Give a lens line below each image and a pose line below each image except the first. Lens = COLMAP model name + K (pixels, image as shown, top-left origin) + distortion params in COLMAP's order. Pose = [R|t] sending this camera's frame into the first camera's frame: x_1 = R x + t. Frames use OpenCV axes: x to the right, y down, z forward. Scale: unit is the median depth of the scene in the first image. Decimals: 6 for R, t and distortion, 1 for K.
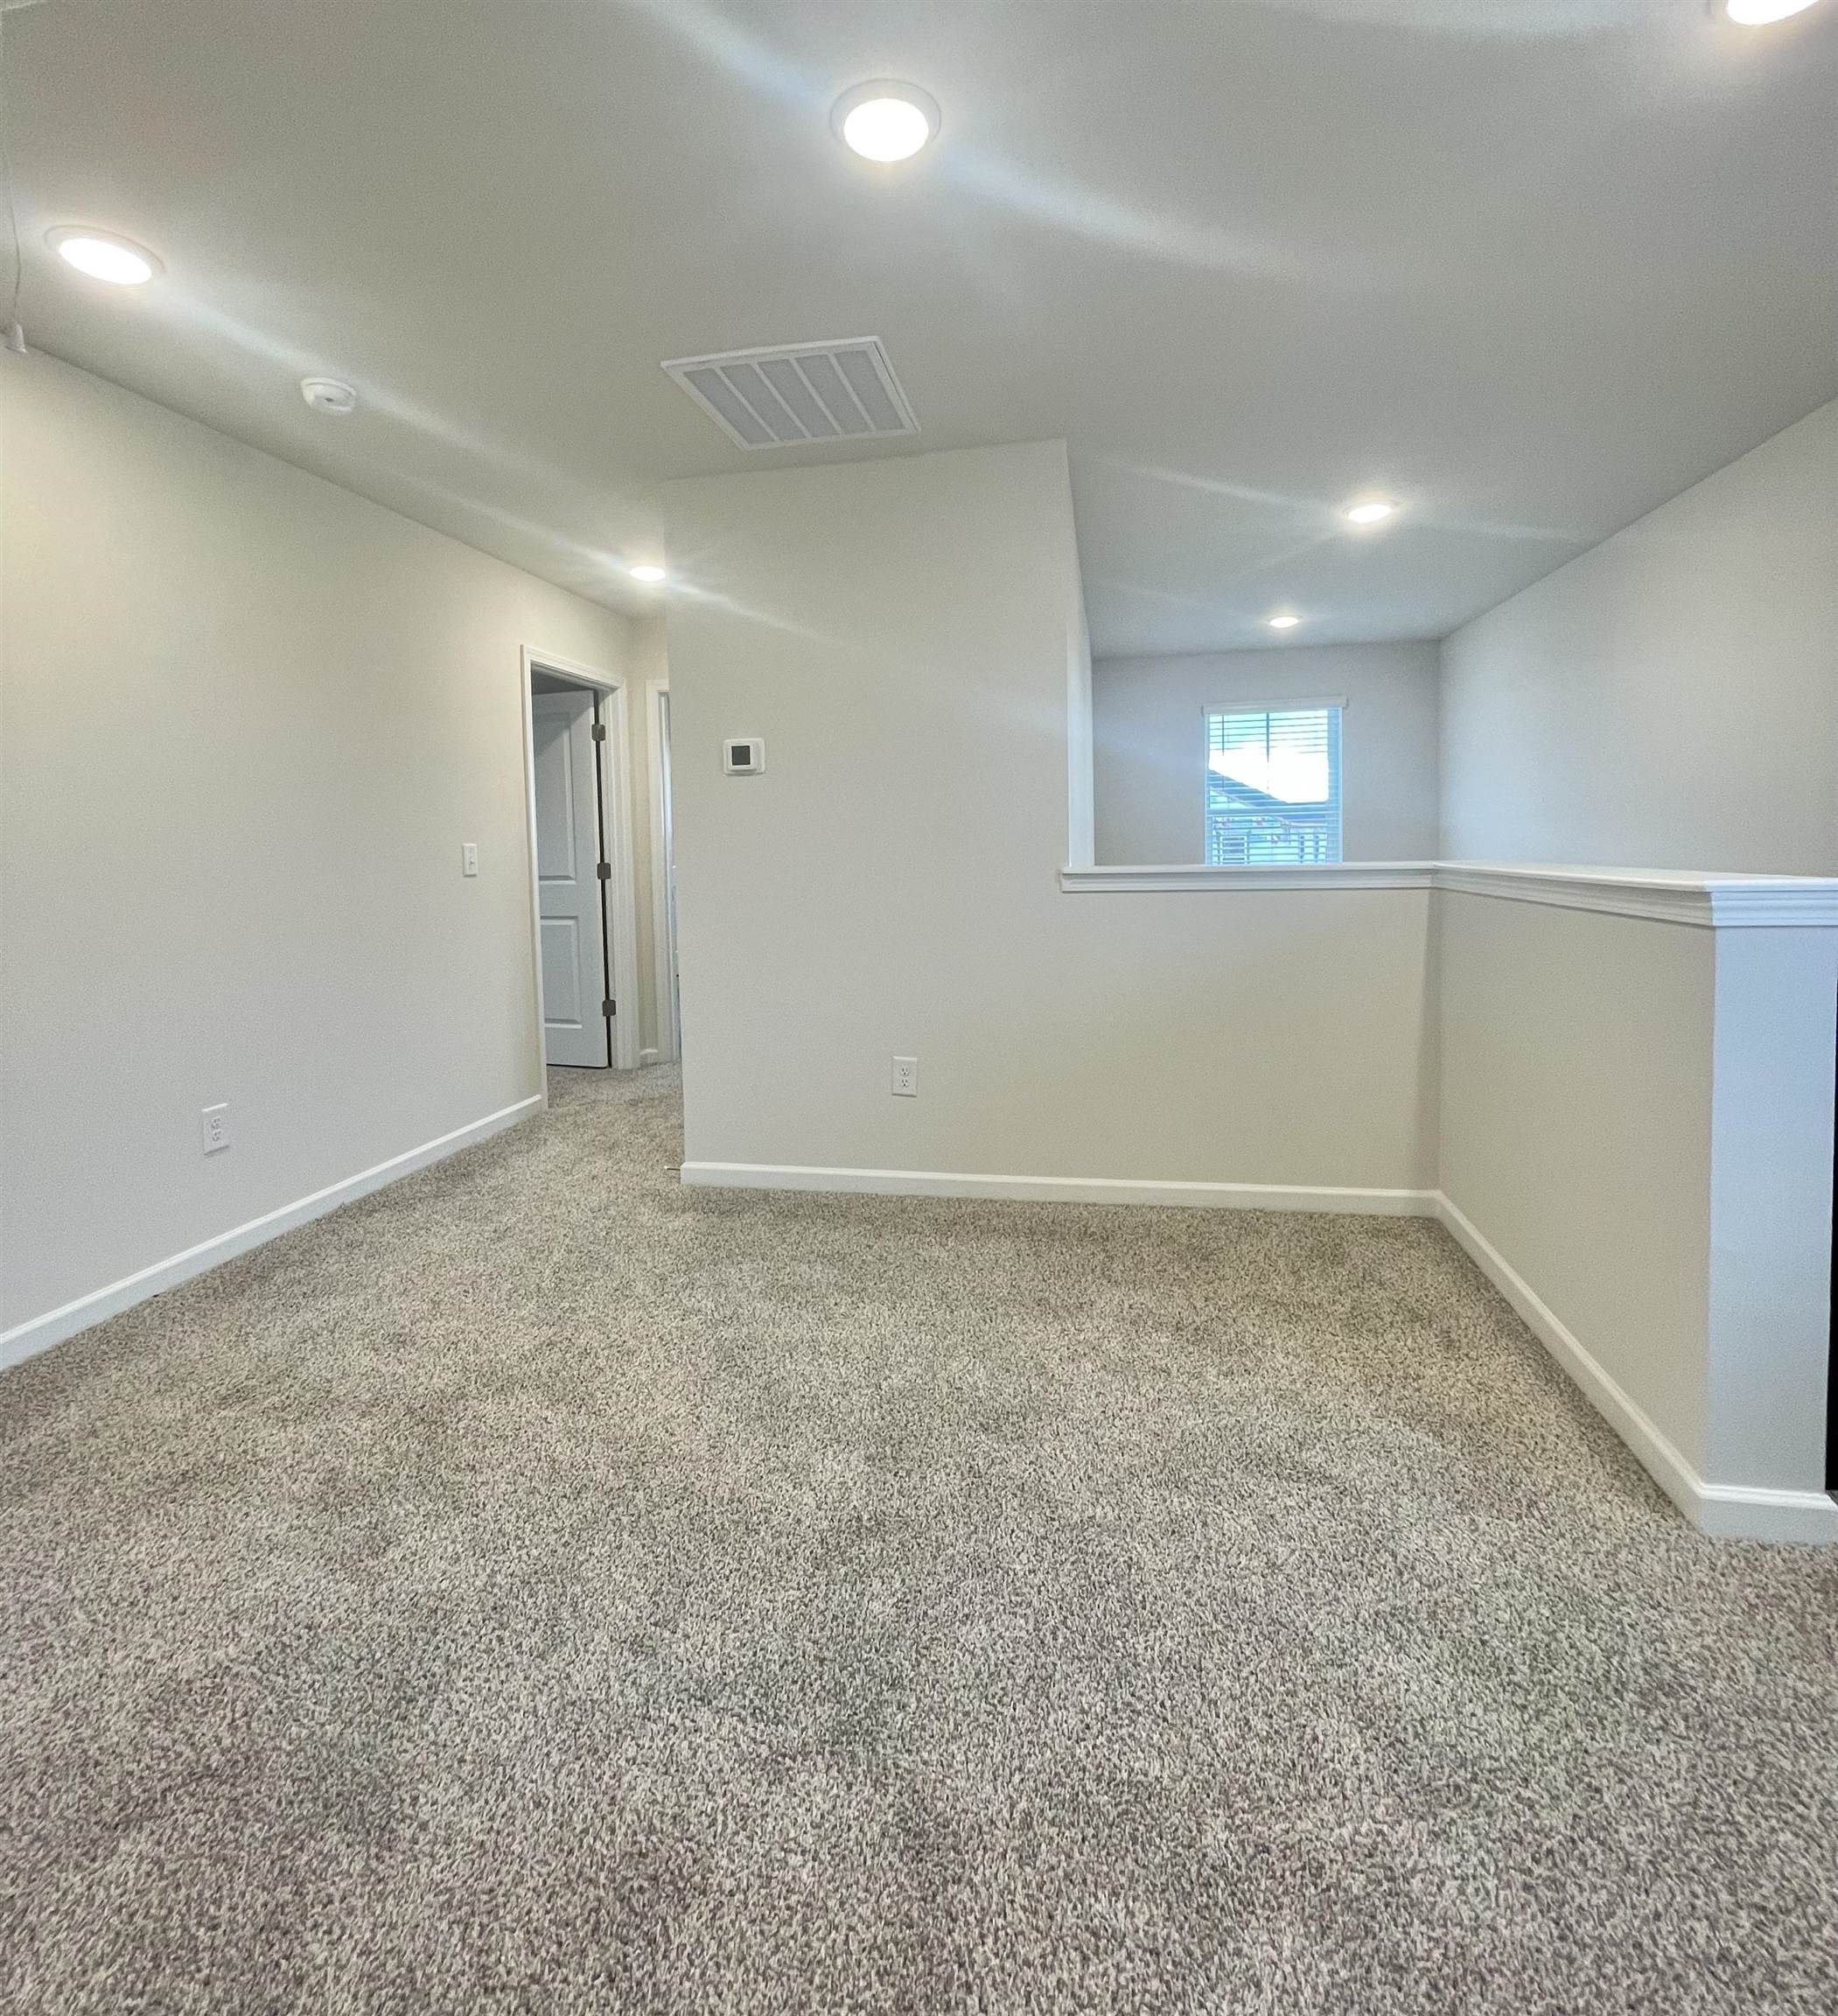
lens RADIAL K [[985.1, 0, 917.1], [0, 985.1, 895.9], [0, 0, 1]] dist [-0.001847, -0.001643]
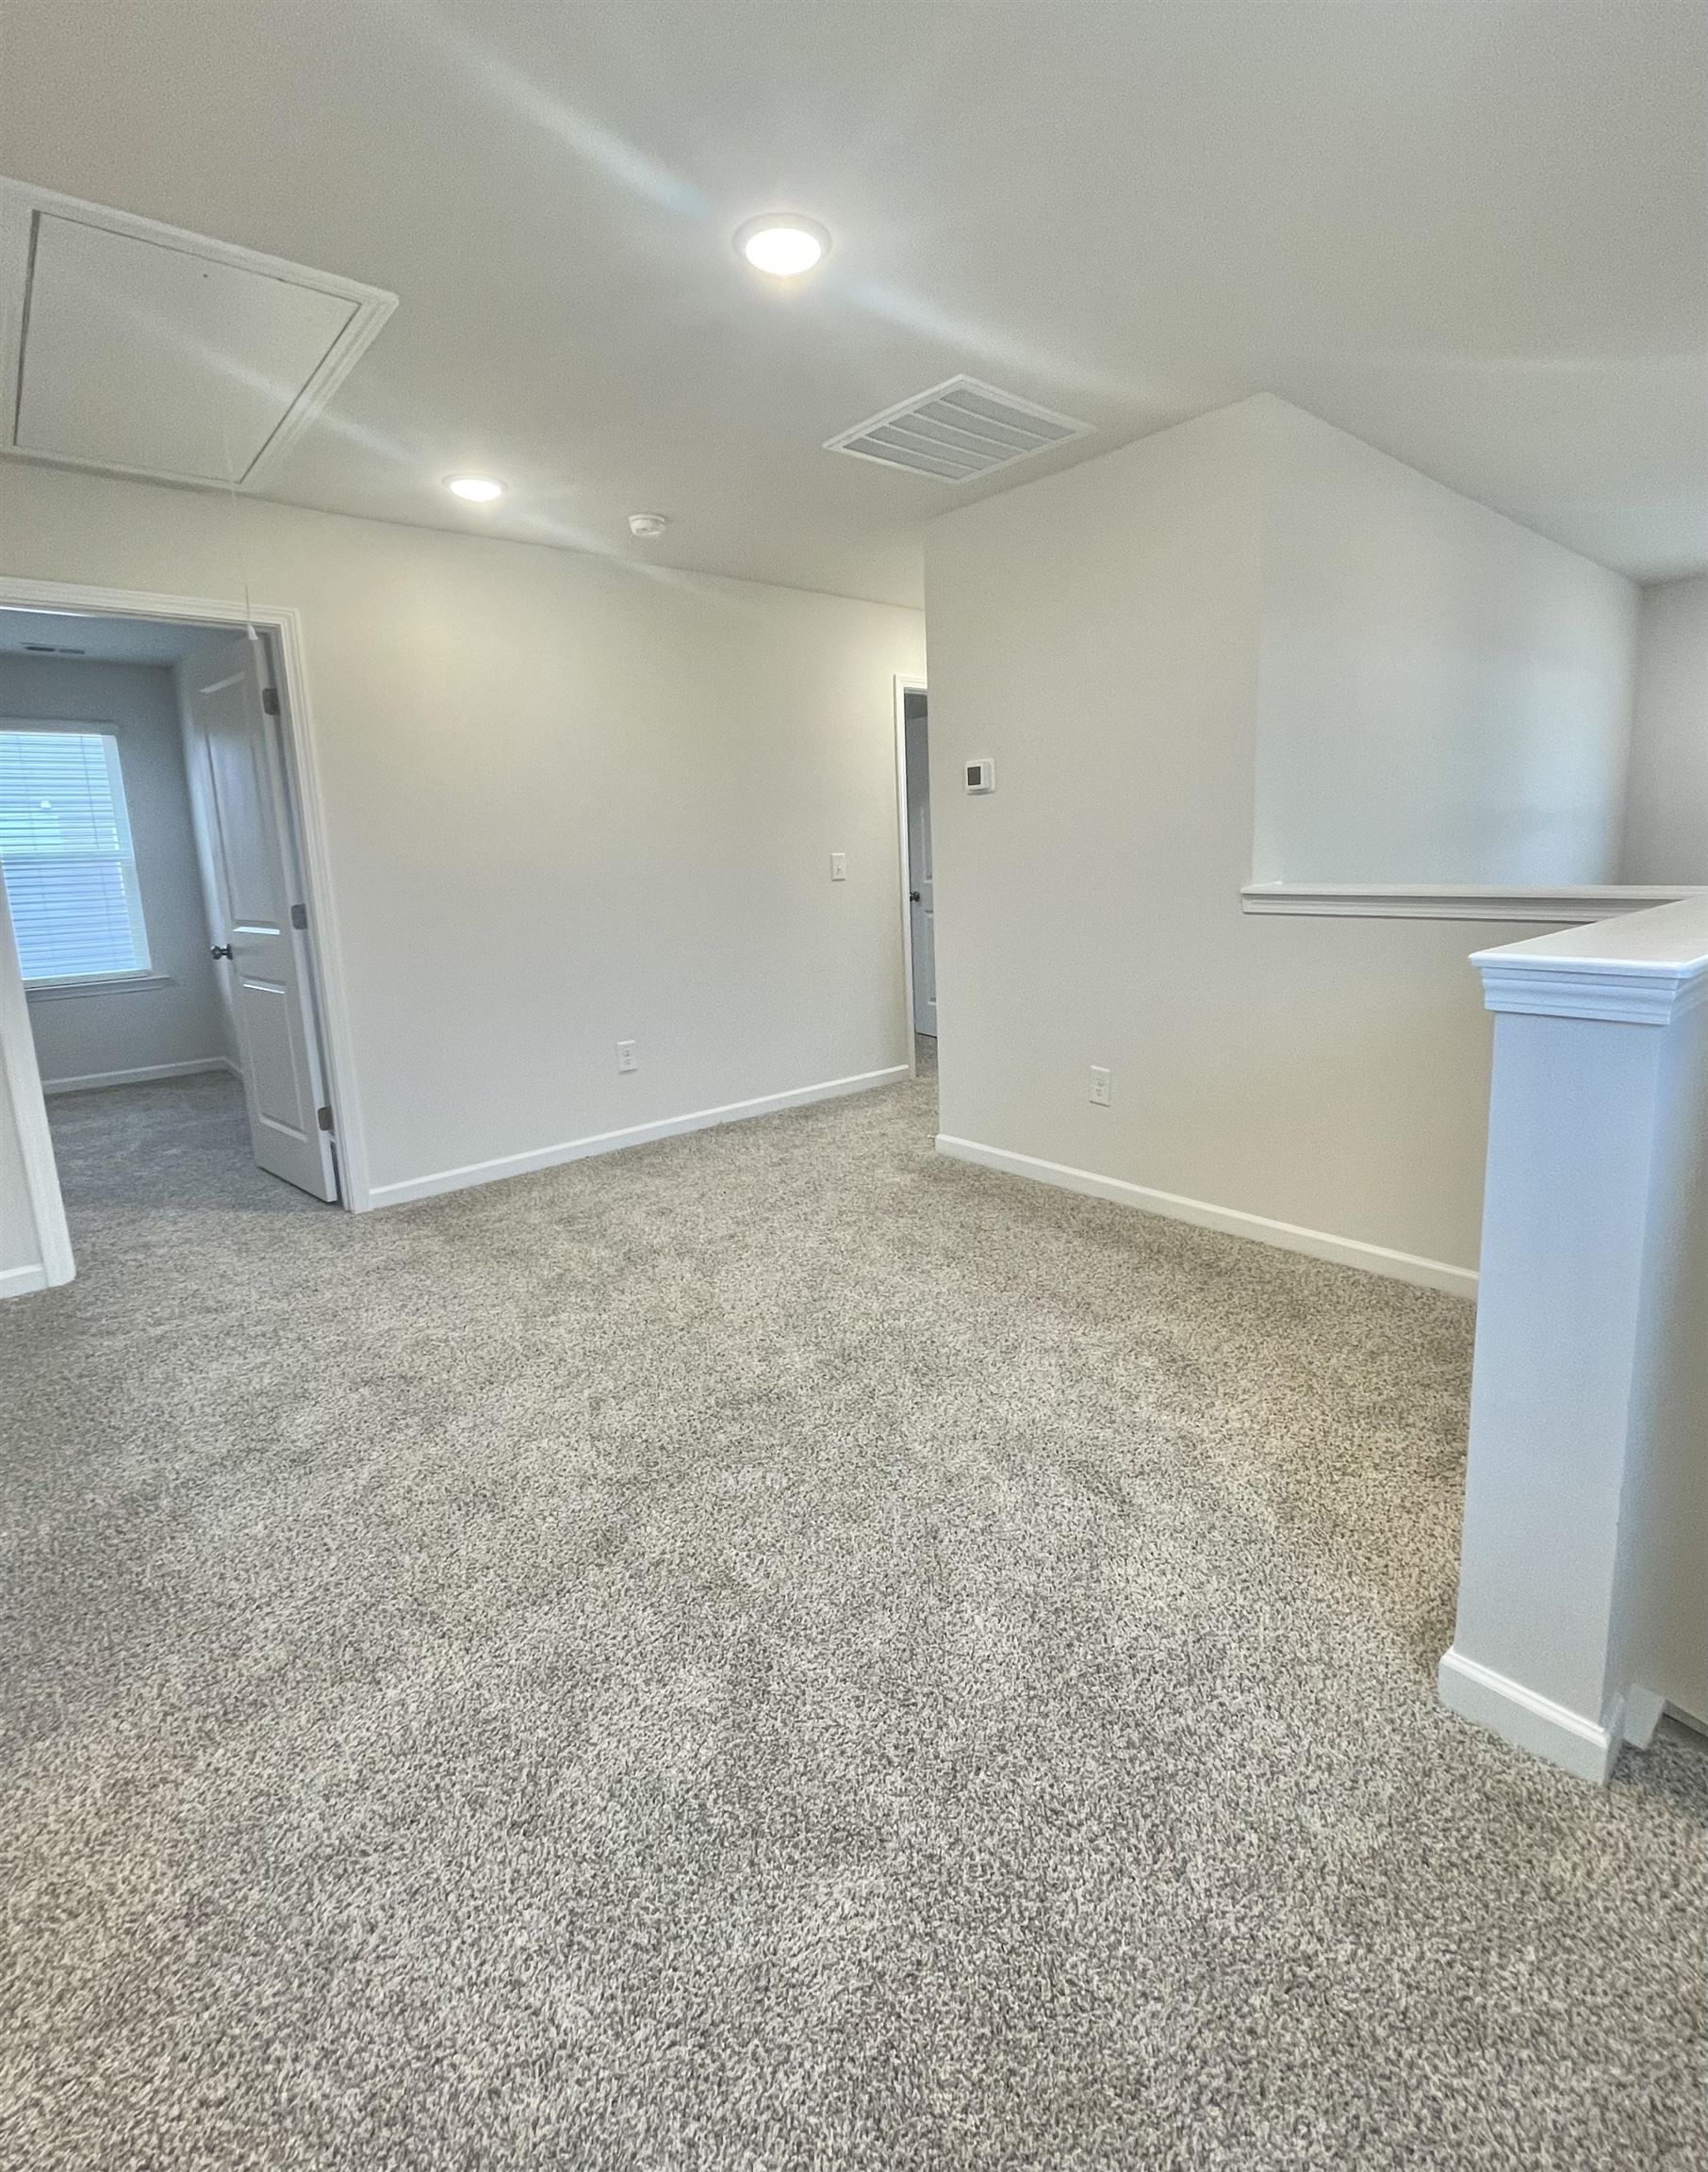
lens RADIAL K [[1014.4, 0, 880.6], [0, 1014.4, 1017.1], [0, 0, 1]] dist [-0.002682, 0.000087]
pose [[0.796791, 0.093363, -0.596999, 0.575057], [-0.011819, 0.990210, 0.139082, -0.045189], [0.604140, -0.103763, 0.790094, 0.034873]]
